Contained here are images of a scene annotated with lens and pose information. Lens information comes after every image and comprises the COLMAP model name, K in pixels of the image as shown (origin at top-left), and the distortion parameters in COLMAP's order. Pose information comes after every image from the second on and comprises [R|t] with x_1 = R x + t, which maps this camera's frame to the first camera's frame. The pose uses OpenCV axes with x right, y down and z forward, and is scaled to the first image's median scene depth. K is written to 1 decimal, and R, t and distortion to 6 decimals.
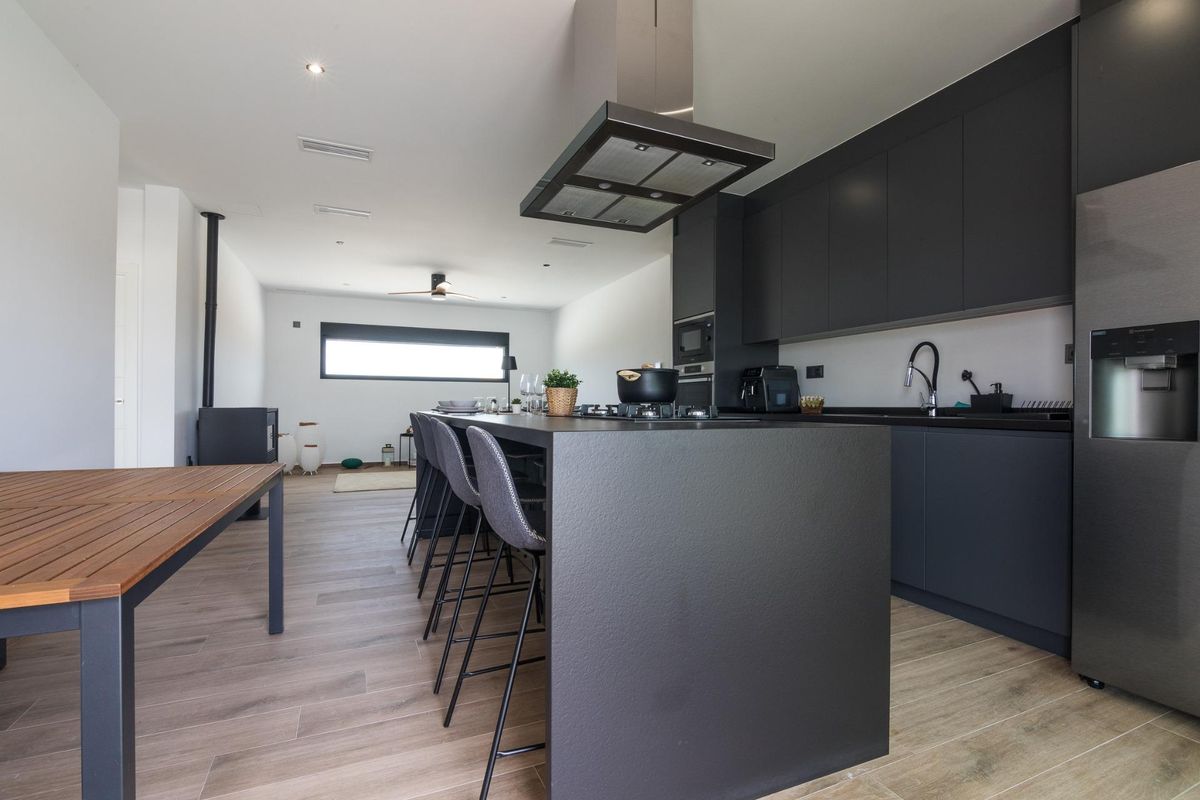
lens RADIAL K [[582.0, 0, 536.0], [0, 582.0, 401.9], [0, 0, 1]] dist [-0.001185, 0.000061]
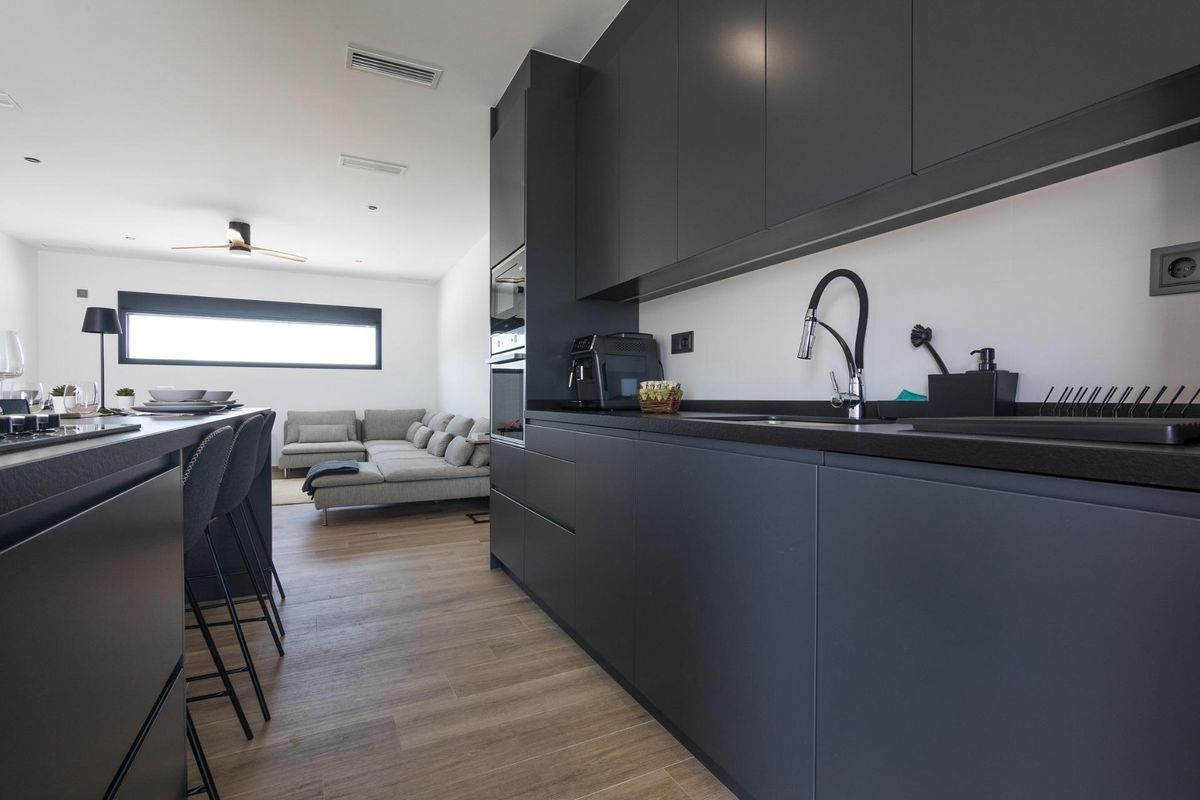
lens RADIAL K [[542.2, 0, 560.1], [0, 542.2, 401.5], [0, 0, 1]] dist [-0.002946, 0.000080]
pose [[0.999062, -0.001497, 0.043271, 0.392824], [0.000945, 0.999918, 0.012770, 0.003282], [-0.043286, -0.012717, 0.998982, 0.524542]]
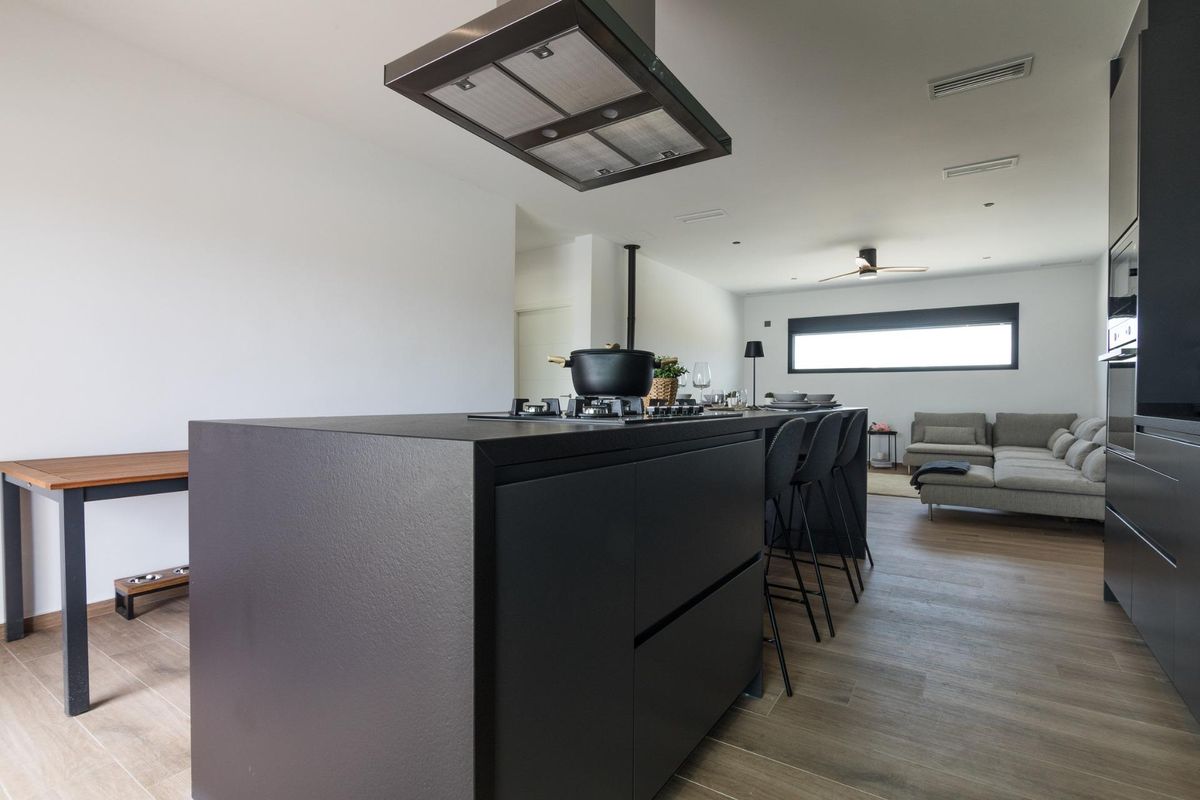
lens RADIAL K [[539.8, 0, 611.0], [0, 539.8, 403.3], [0, 0, 1]] dist [-0.016088, 0.000636]
pose [[0.548365, 0.008876, -0.836192, 0.544061], [0.001198, 0.999934, 0.011401, 0.002999], [0.836239, -0.007254, 0.548318, 0.436083]]
